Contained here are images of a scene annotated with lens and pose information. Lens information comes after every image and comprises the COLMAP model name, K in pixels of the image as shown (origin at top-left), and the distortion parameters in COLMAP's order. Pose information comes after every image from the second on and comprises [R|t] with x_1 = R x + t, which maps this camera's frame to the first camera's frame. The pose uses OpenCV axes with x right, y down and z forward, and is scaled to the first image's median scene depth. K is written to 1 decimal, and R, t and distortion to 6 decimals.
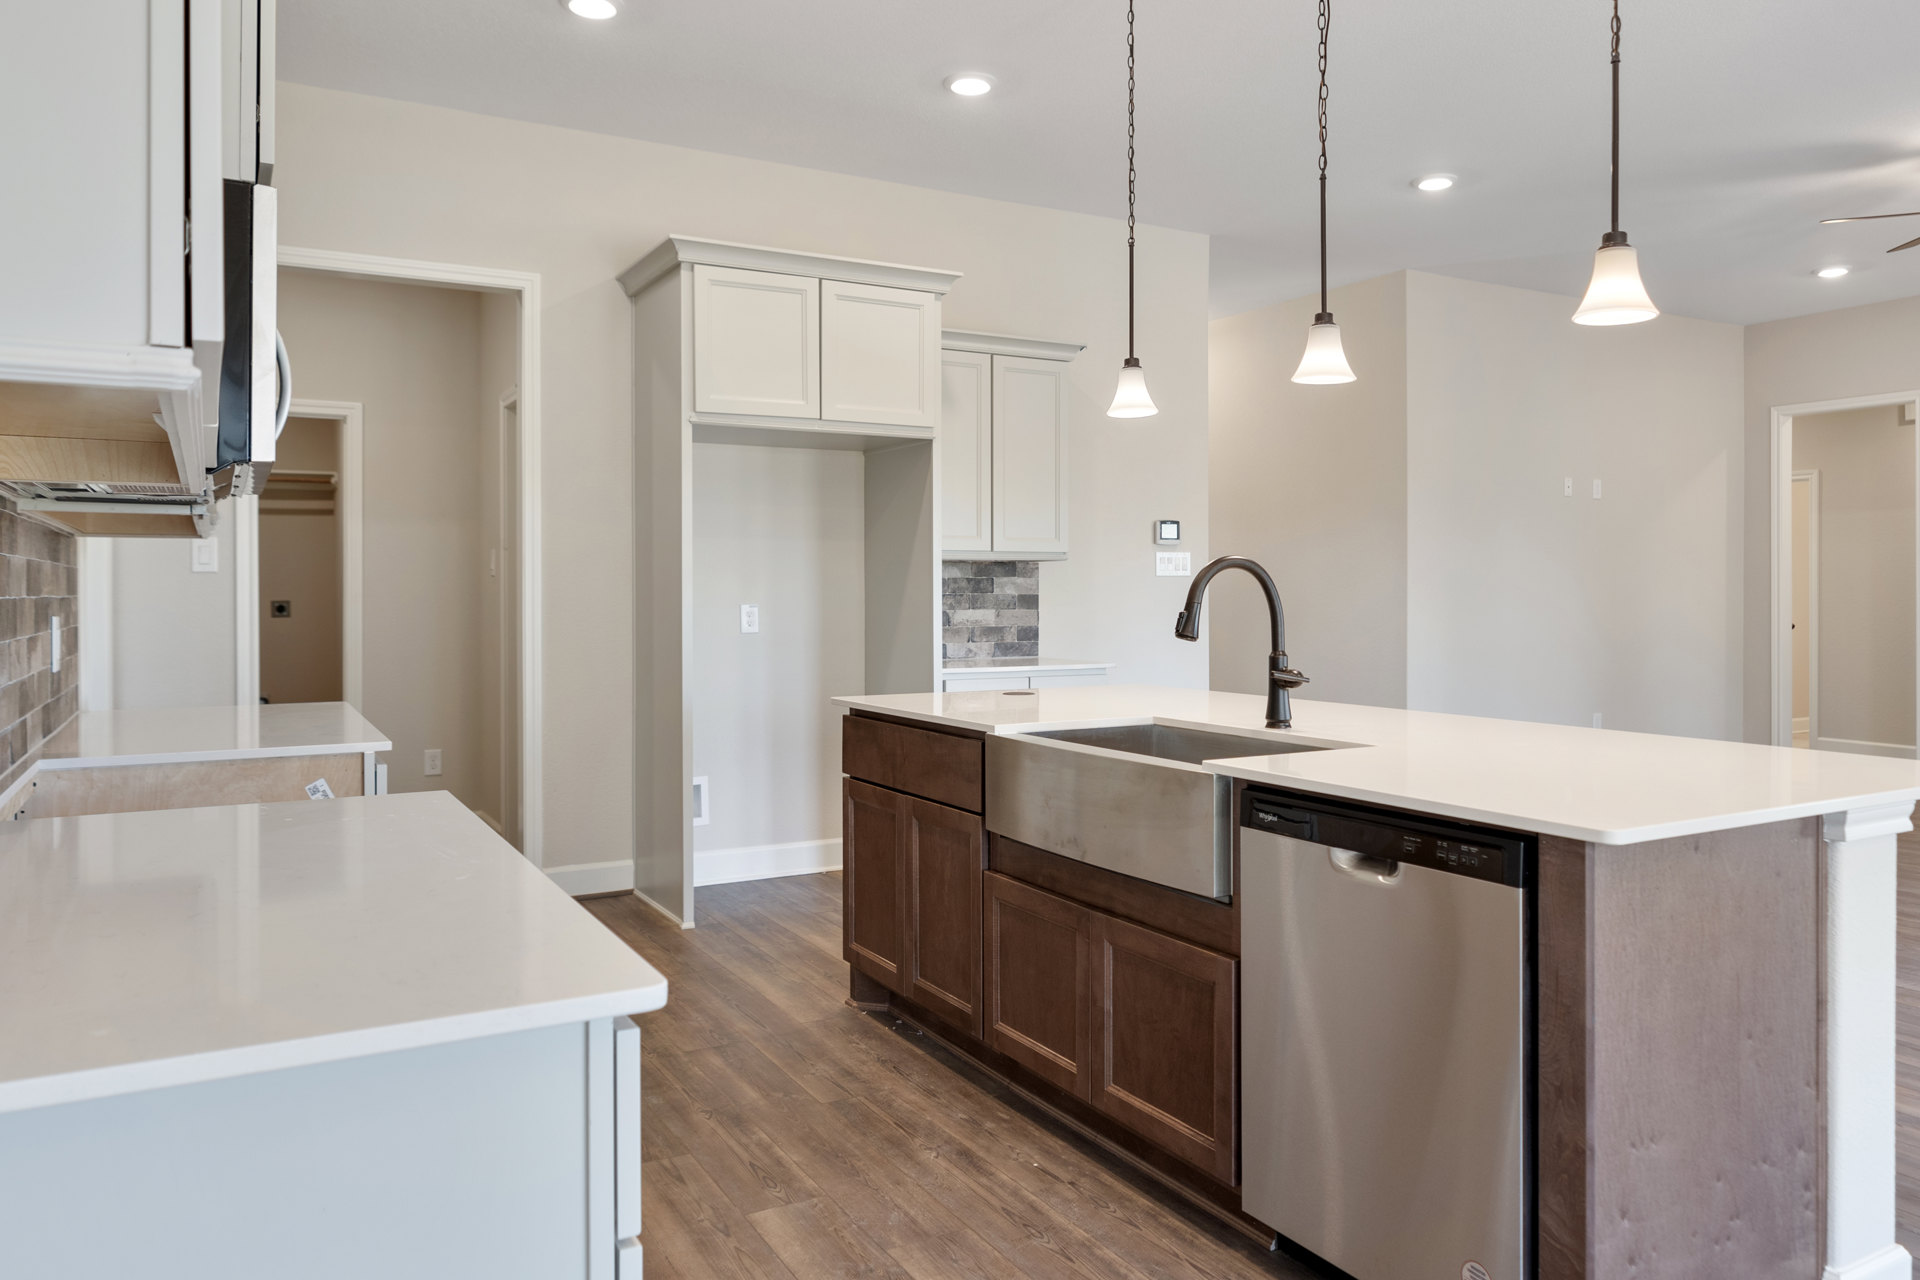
lens RADIAL K [[1338.5, 0, 970.6], [0, 1338.5, 624.3], [0, 0, 1]] dist [-0.013971, 0.006666]
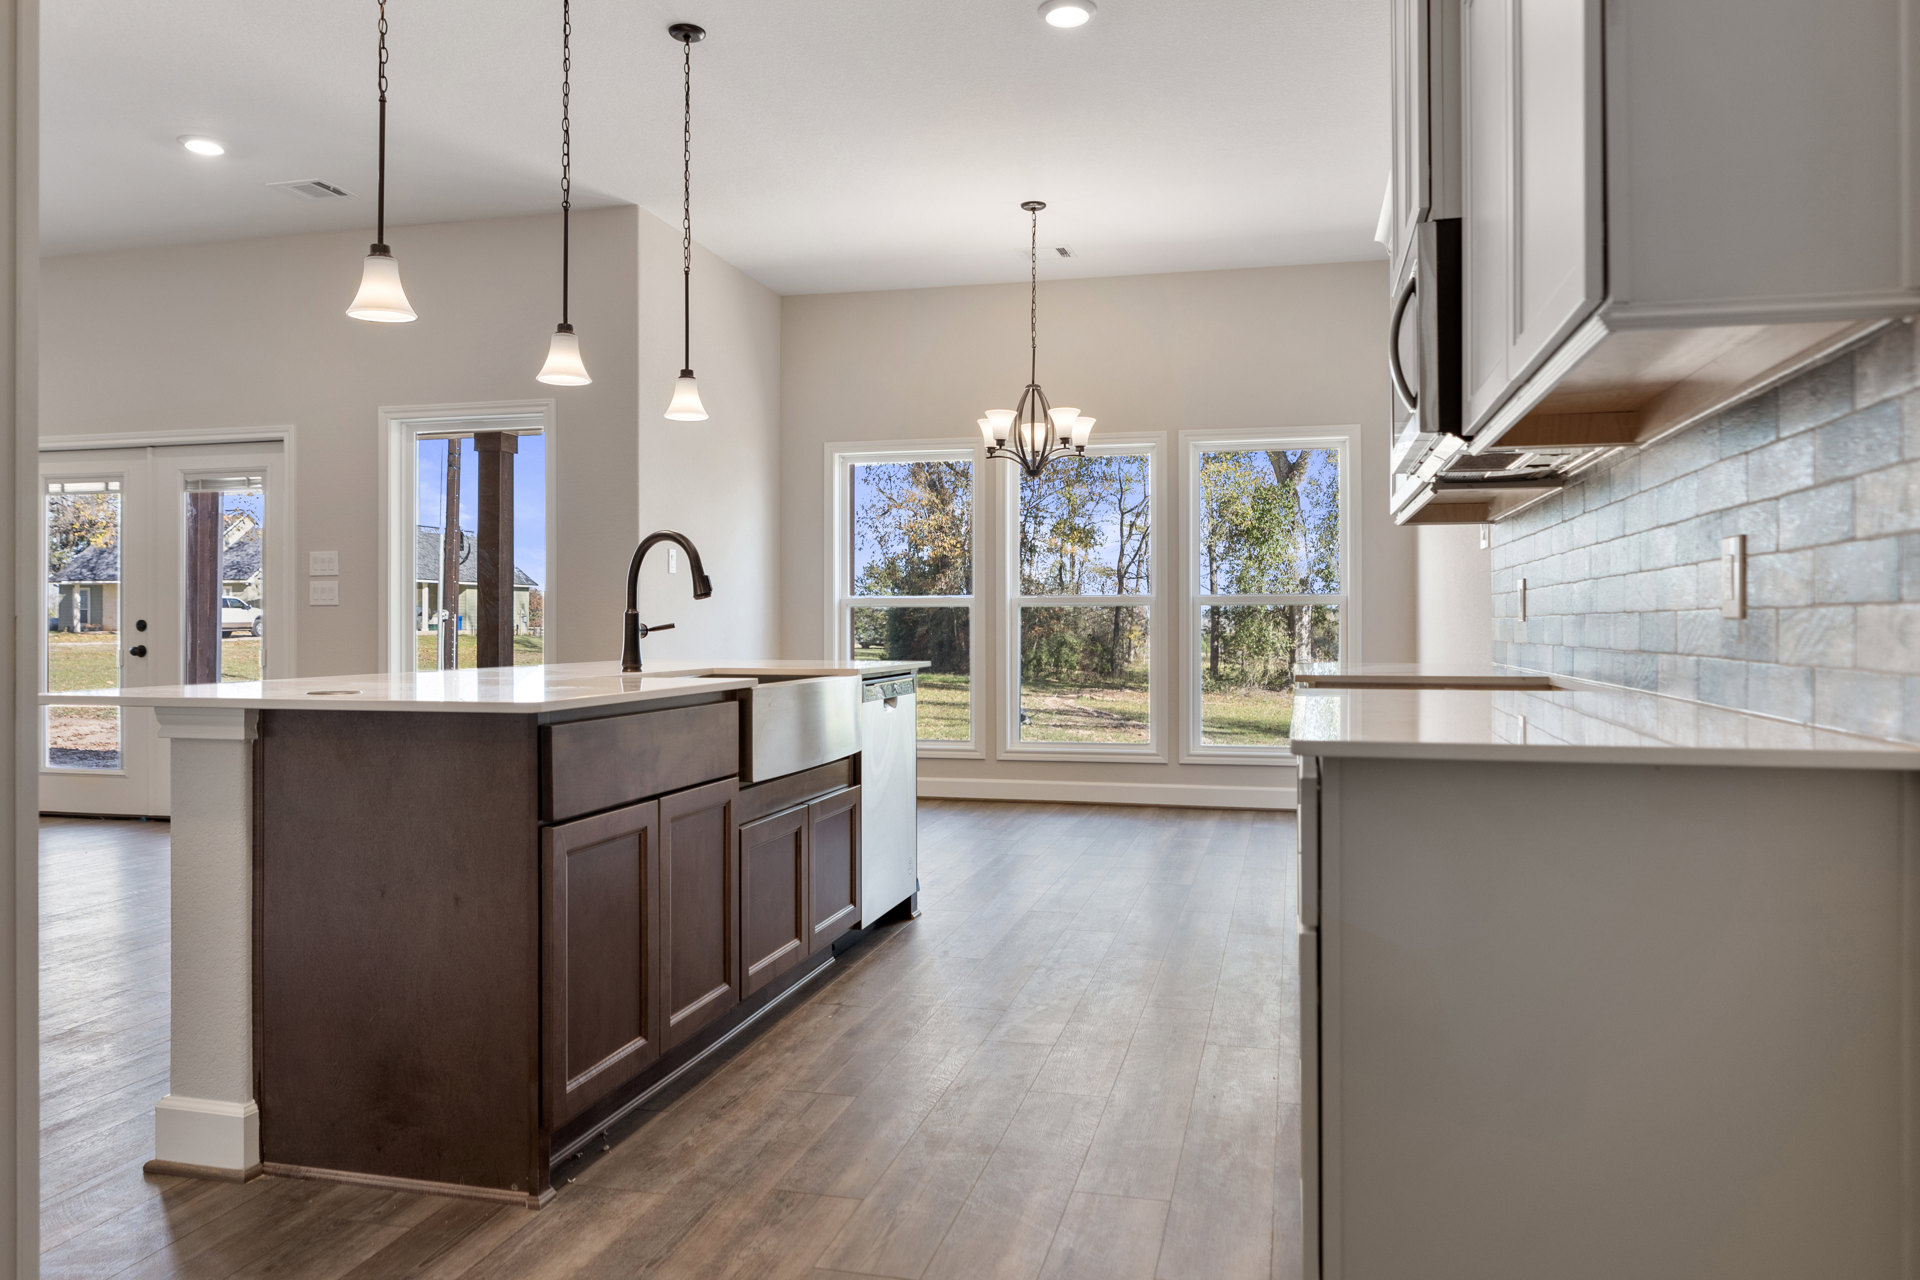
lens RADIAL K [[1332.3, 0, 975.9], [0, 1332.3, 639.2], [0, 0, 1]] dist [-0.011707, 0.004856]
pose [[-0.730320, -0.008268, 0.683056, -0.748929], [0.017469, 0.999374, 0.030774, 0.013944], [-0.682882, 0.034407, -0.729718, 1.505456]]
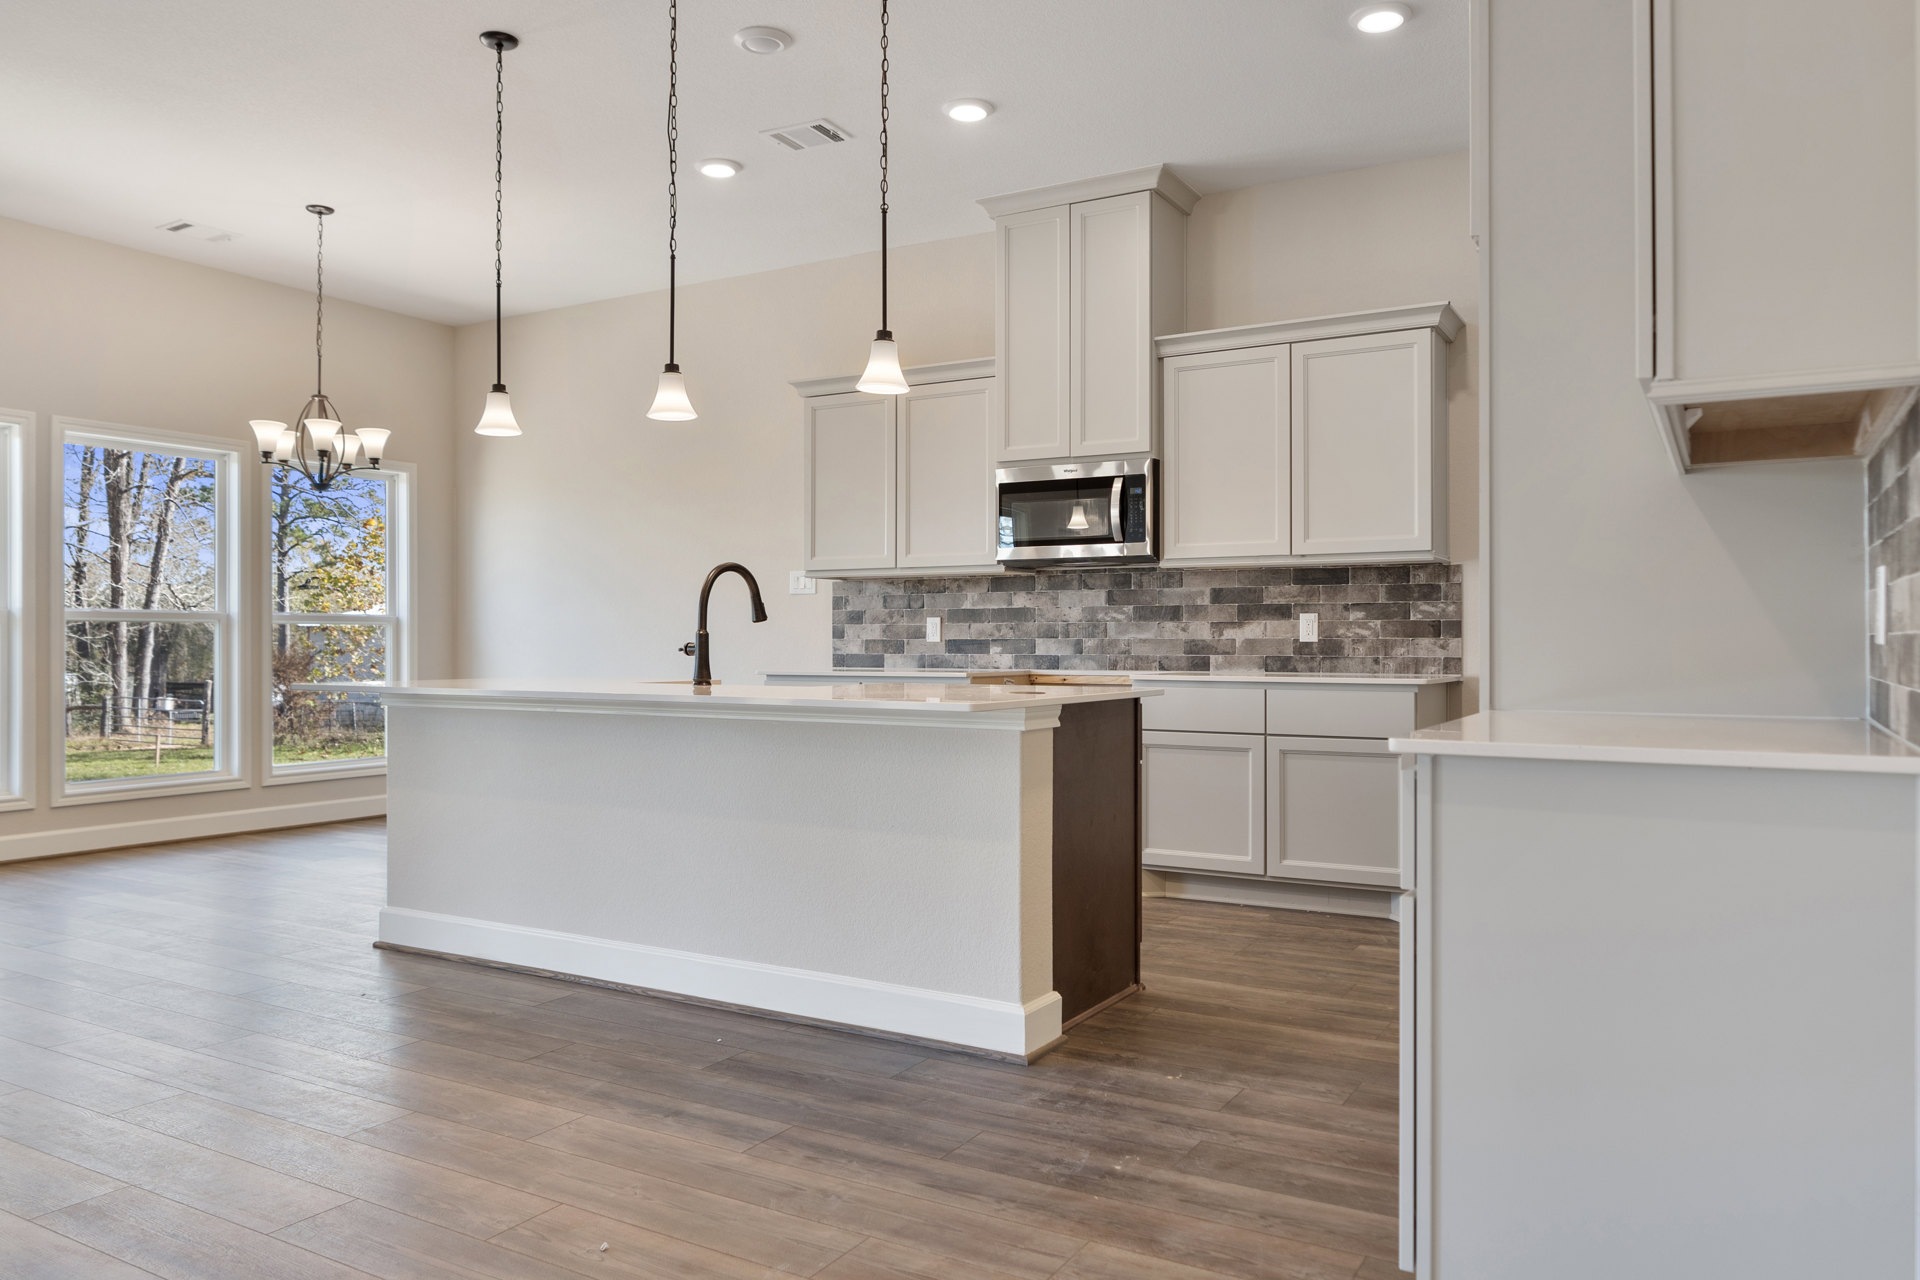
lens RADIAL K [[1332.3, 0, 975.9], [0, 1332.3, 639.2], [0, 0, 1]] dist [-0.011707, 0.004856]
pose [[-0.861773, -0.001998, -0.507290, 0.611708], [-0.013571, 0.999725, 0.019116, 0.000673], [0.507112, 0.023358, -0.861563, 2.090507]]
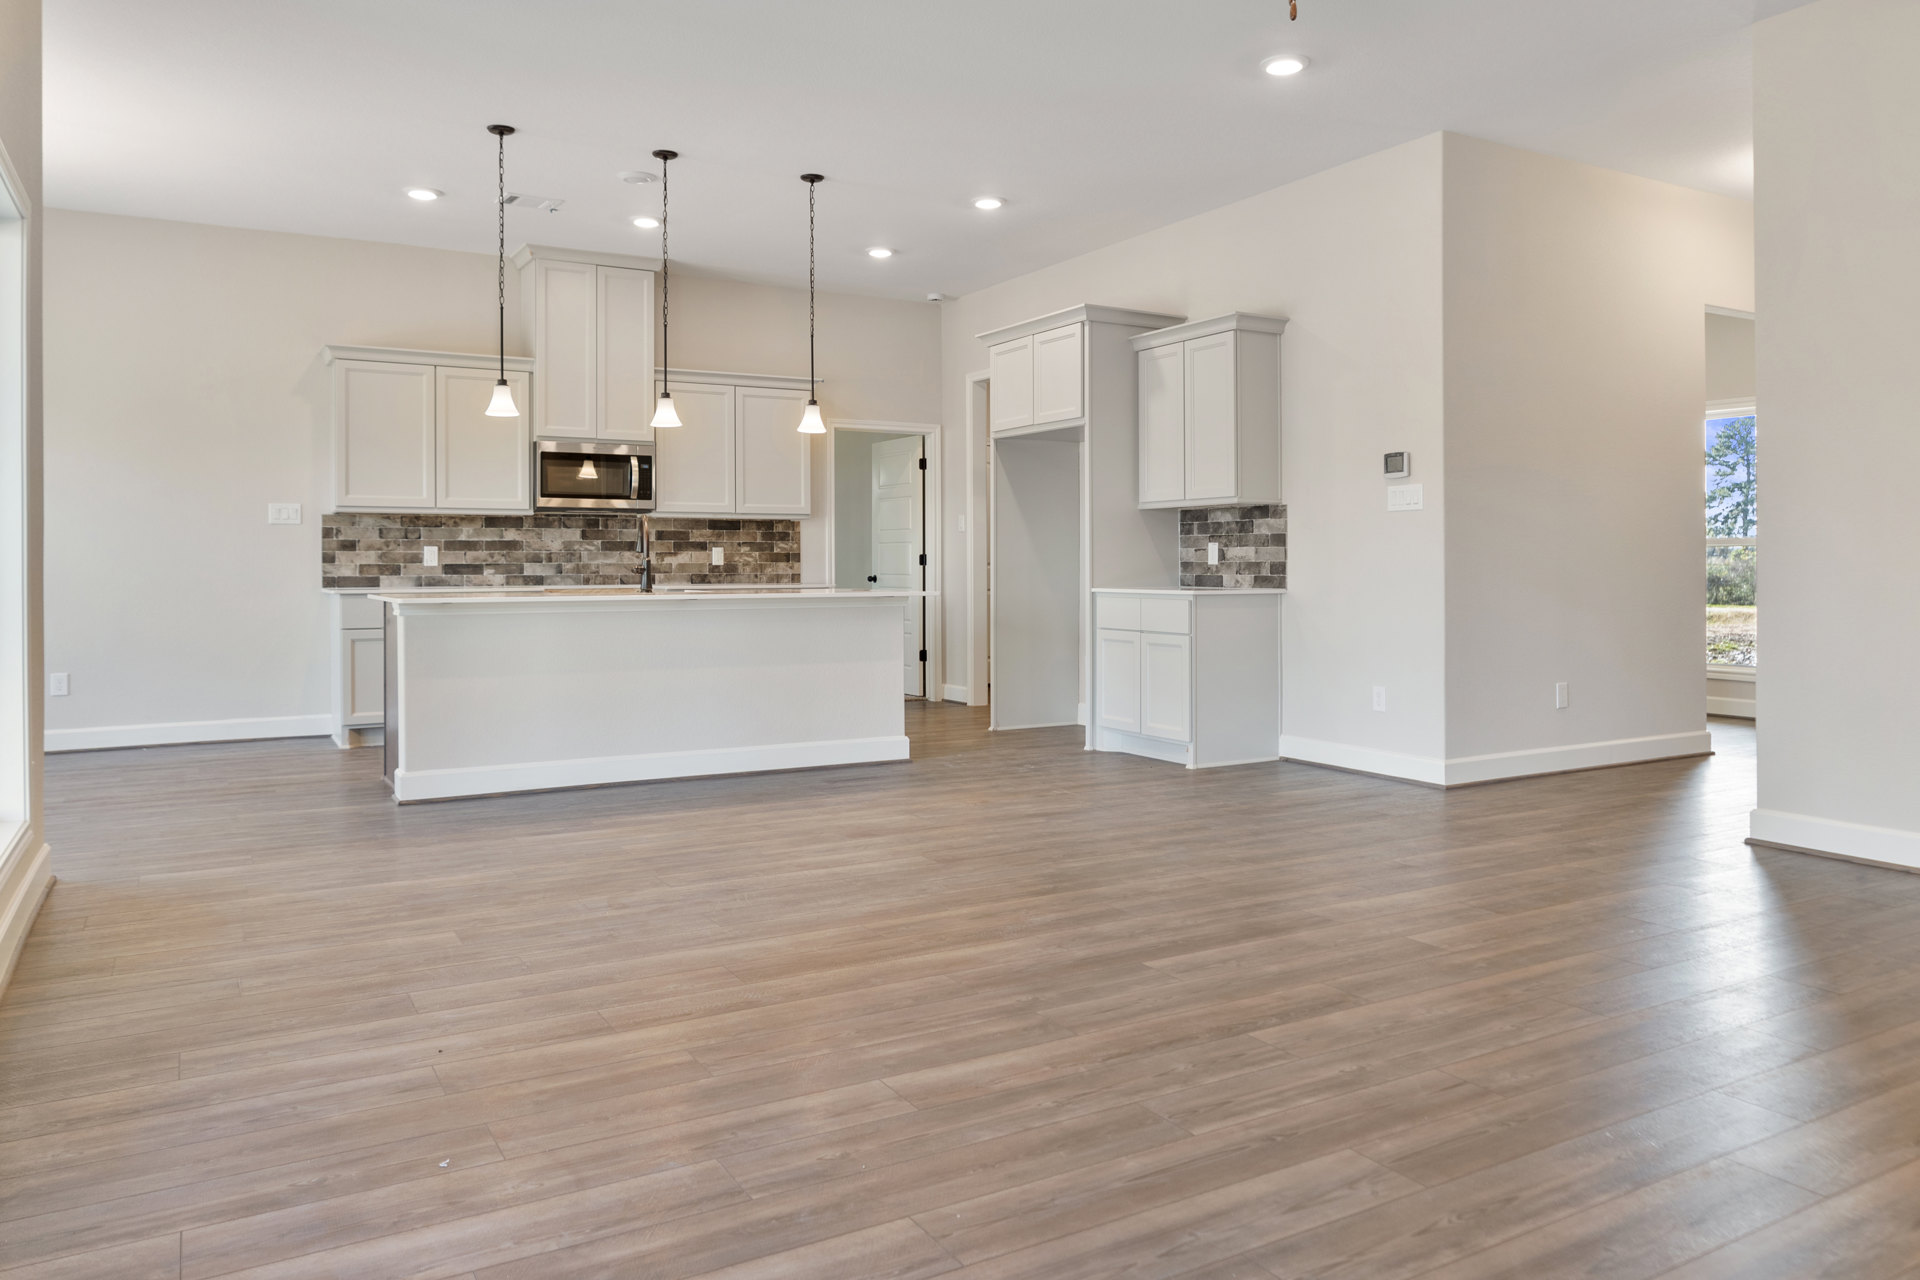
lens RADIAL K [[1346.1, 0, 972.9], [0, 1346.1, 573.9], [0, 0, 1]] dist [-0.005933, -0.000341]
pose [[0.014824, 0.006657, -0.999868, 2.168593], [-0.022588, 0.999725, 0.006321, 0.019193], [0.999635, 0.022492, 0.014971, 1.347801]]
